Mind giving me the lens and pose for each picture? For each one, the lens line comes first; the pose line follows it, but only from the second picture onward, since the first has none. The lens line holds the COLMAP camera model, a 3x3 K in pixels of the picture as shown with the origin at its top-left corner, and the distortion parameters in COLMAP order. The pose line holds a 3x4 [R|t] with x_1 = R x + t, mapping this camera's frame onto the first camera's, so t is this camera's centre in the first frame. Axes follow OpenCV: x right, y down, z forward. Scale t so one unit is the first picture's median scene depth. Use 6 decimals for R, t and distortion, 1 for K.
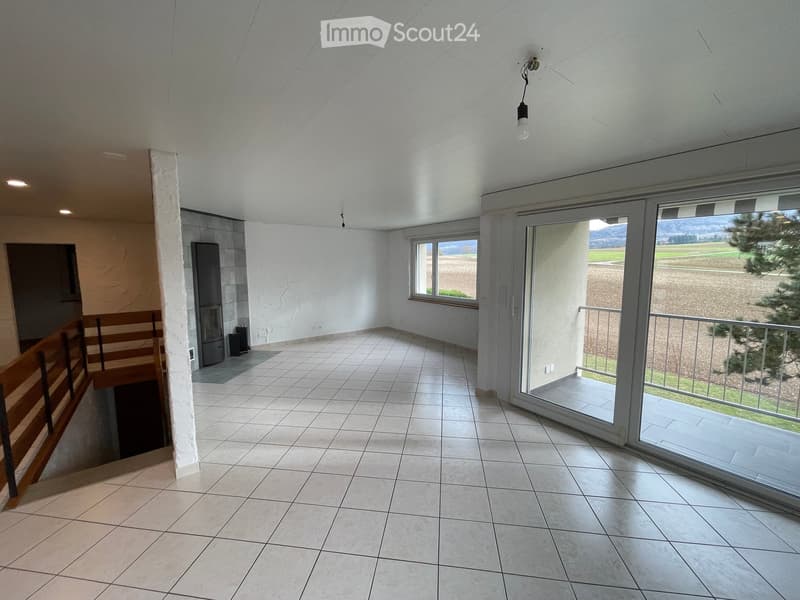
lens RADIAL K [[324.5, 0, 401.6], [0, 324.5, 294.6], [0, 0, 1]] dist [-0.000839, 0.000001]
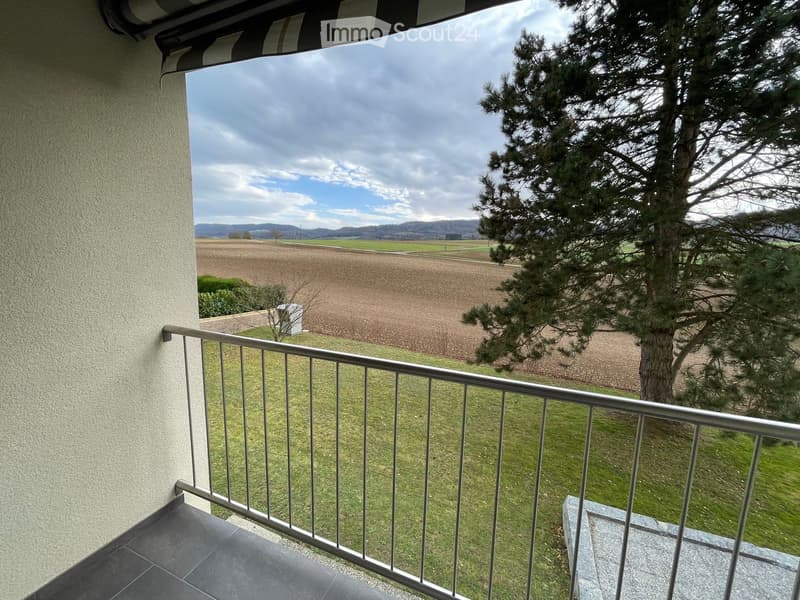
lens RADIAL K [[324.5, 0, 401.6], [0, 324.5, 294.6], [0, 0, 1]] dist [-0.000839, 0.000001]
pose [[0.850768, -0.039018, 0.524091, 0.310108], [0.019205, 0.998882, 0.043189, -0.004230], [-0.525190, -0.026679, 0.850566, 0.299755]]
